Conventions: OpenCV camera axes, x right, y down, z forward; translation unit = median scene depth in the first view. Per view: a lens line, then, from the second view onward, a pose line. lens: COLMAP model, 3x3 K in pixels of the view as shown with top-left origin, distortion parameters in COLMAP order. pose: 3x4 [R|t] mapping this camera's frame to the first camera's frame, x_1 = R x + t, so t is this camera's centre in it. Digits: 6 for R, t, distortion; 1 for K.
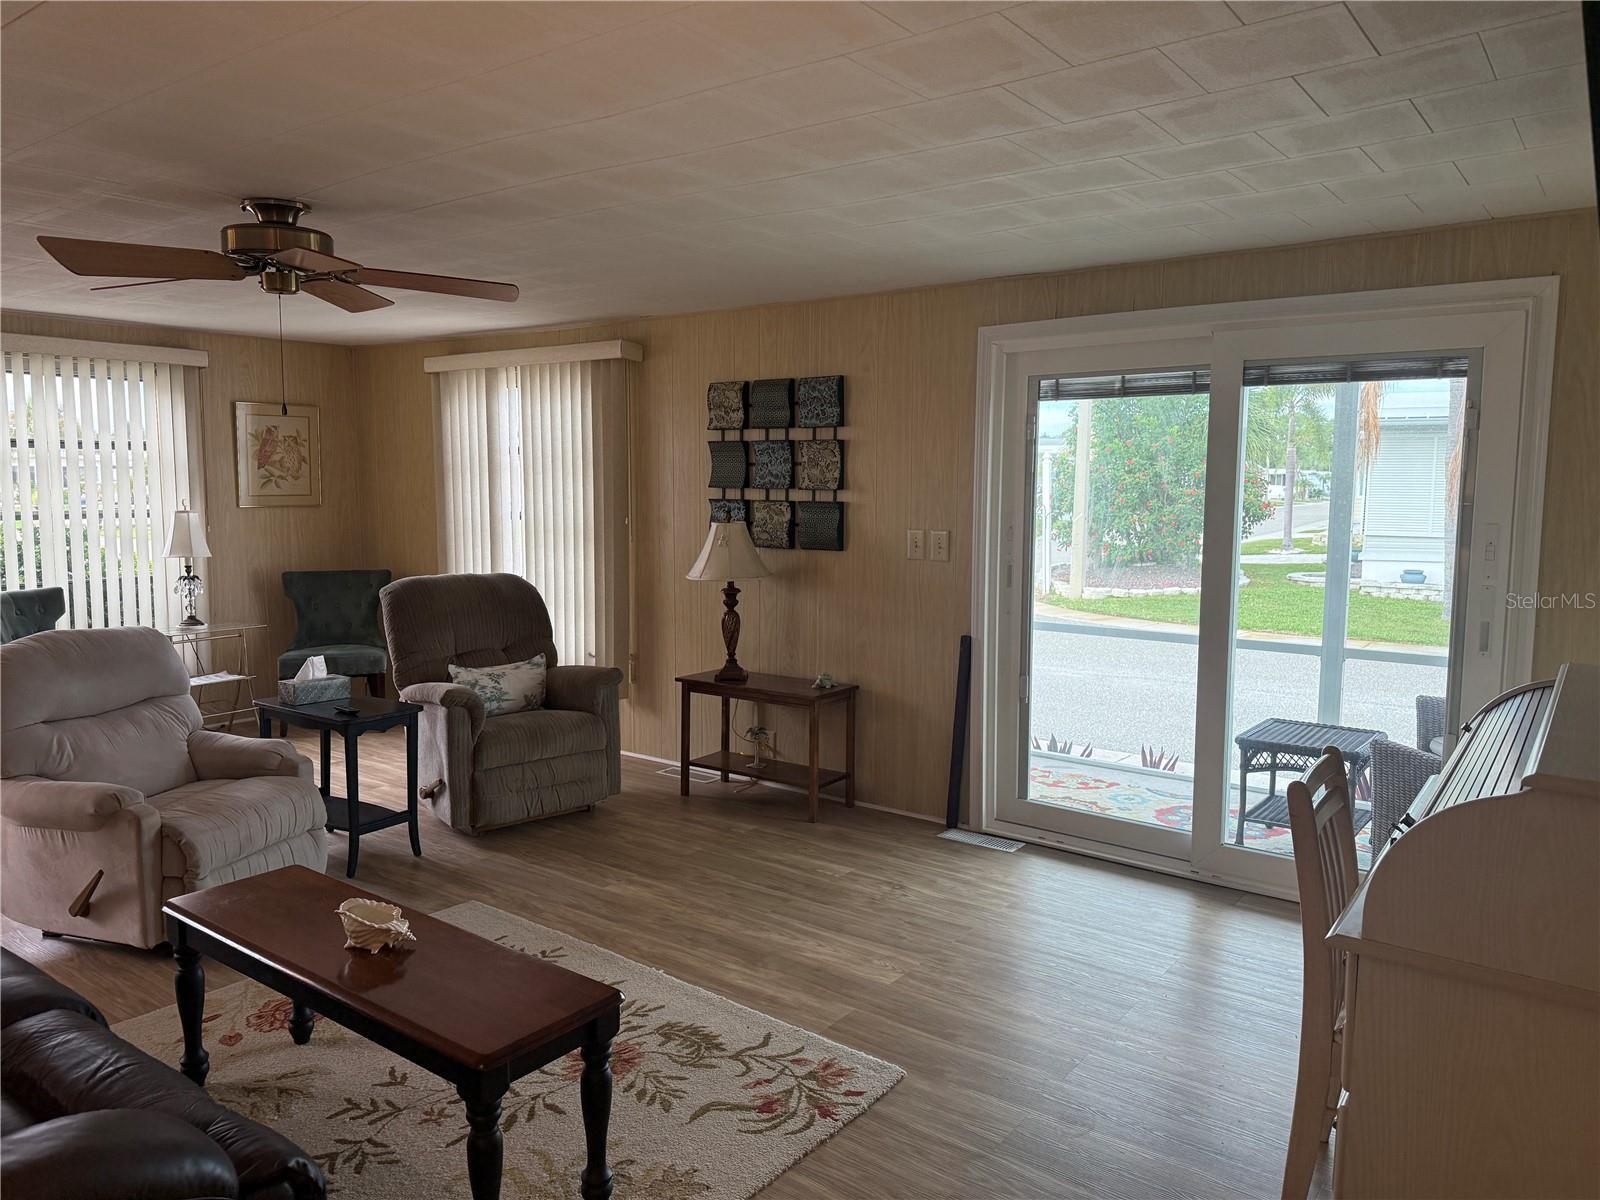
lens RADIAL K [[1128.9, 0, 800.9], [0, 1128.9, 604.4], [0, 0, 1]] dist [0.082024, -0.102647]
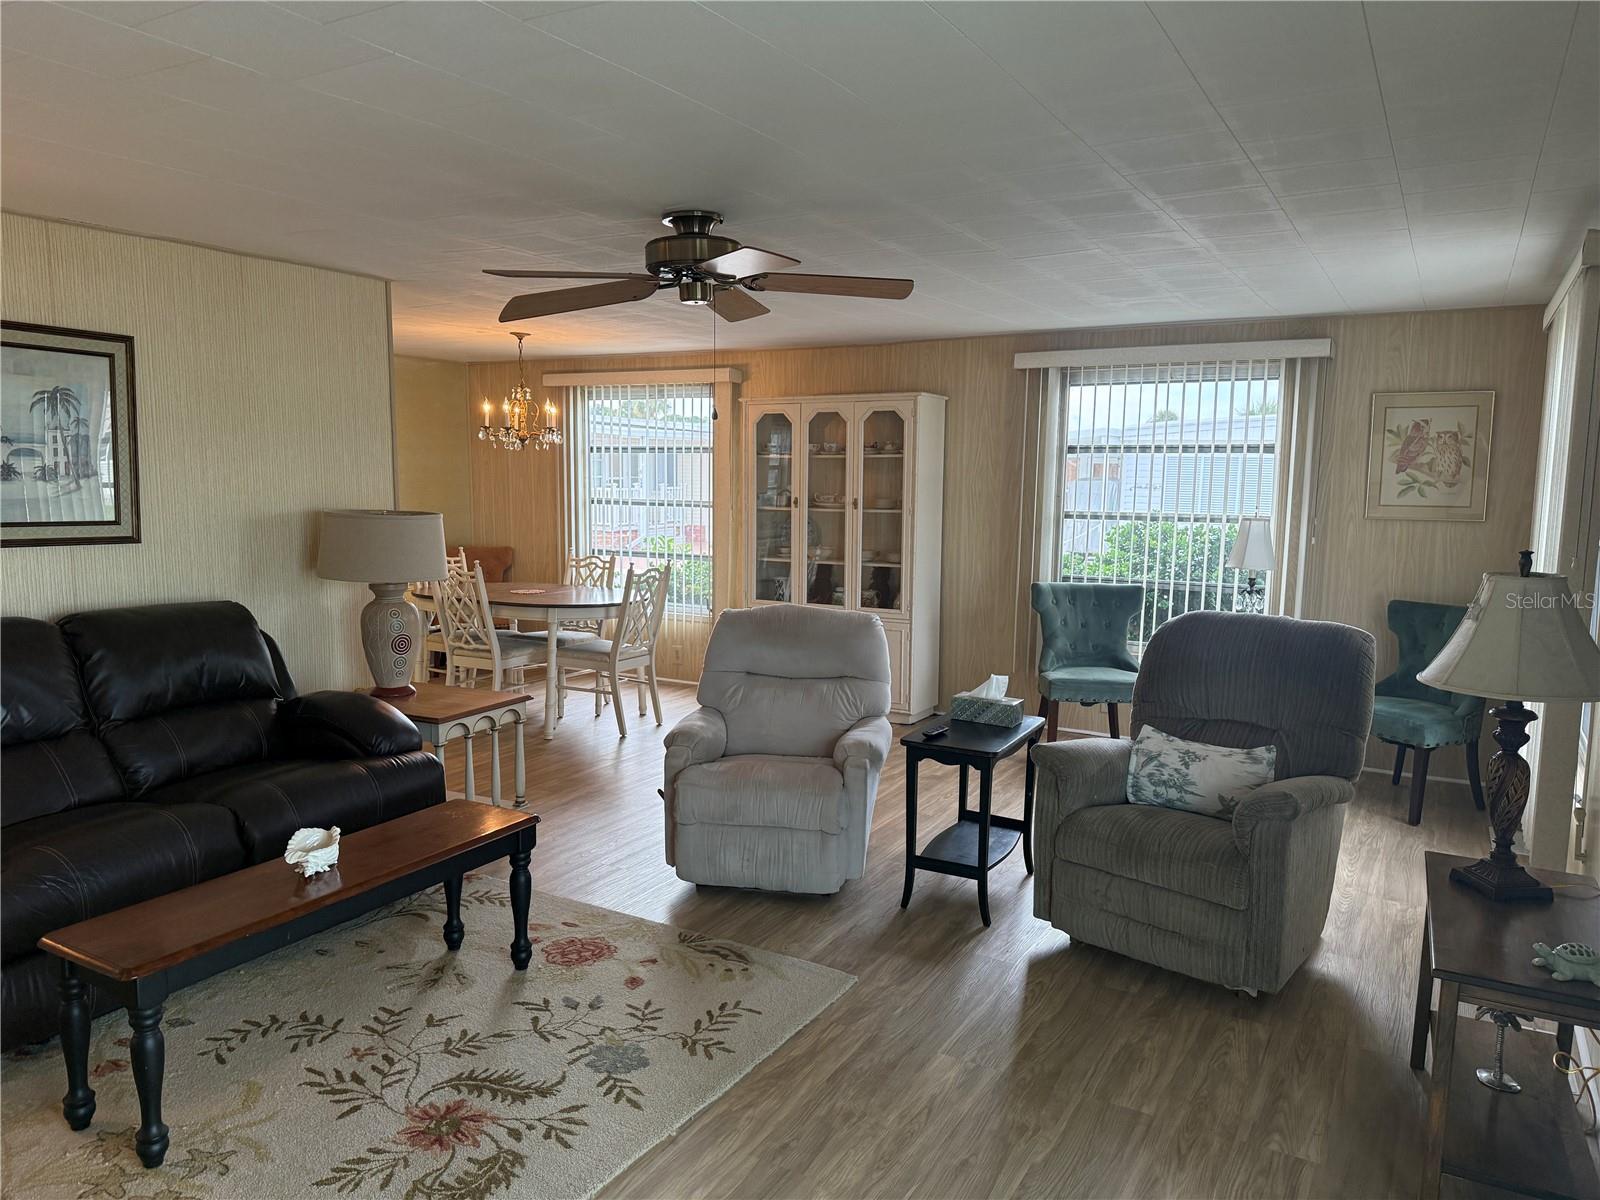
lens RADIAL K [[1156.3, 0, 803.7], [0, 1156.3, 595.4], [0, 0, 1]] dist [0.018508, -0.005717]
pose [[0.113962, 0.104331, -0.987992, 0.432088], [-0.123940, 0.988195, 0.090056, -0.075795], [0.985724, 0.112188, 0.125547, 0.680364]]
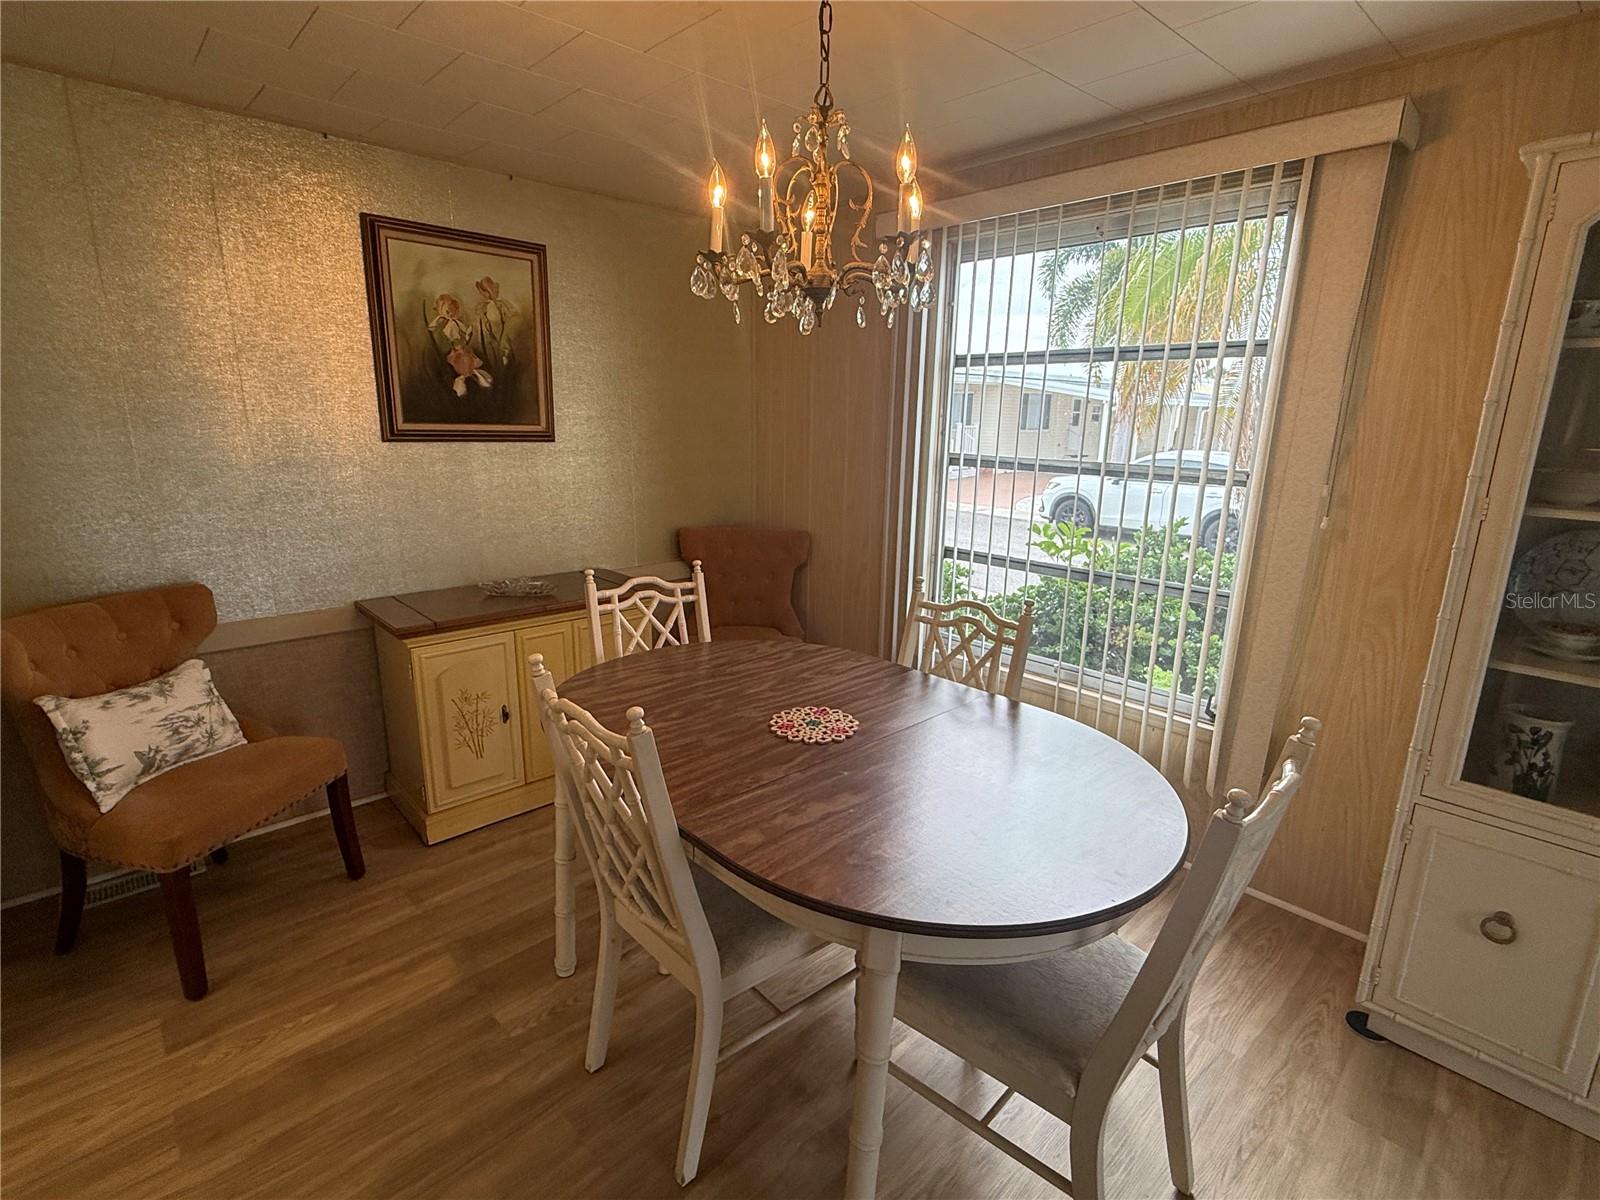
lens RADIAL K [[758.7, 0, 794.8], [0, 758.7, 600.3], [0, 0, 1]] dist [0.020654, 0.000108]
pose [[-0.183468, 0.227222, -0.956404, -0.676089], [-0.129825, 0.958797, 0.252695, -0.053174], [0.974415, 0.170526, -0.146410, 0.557498]]
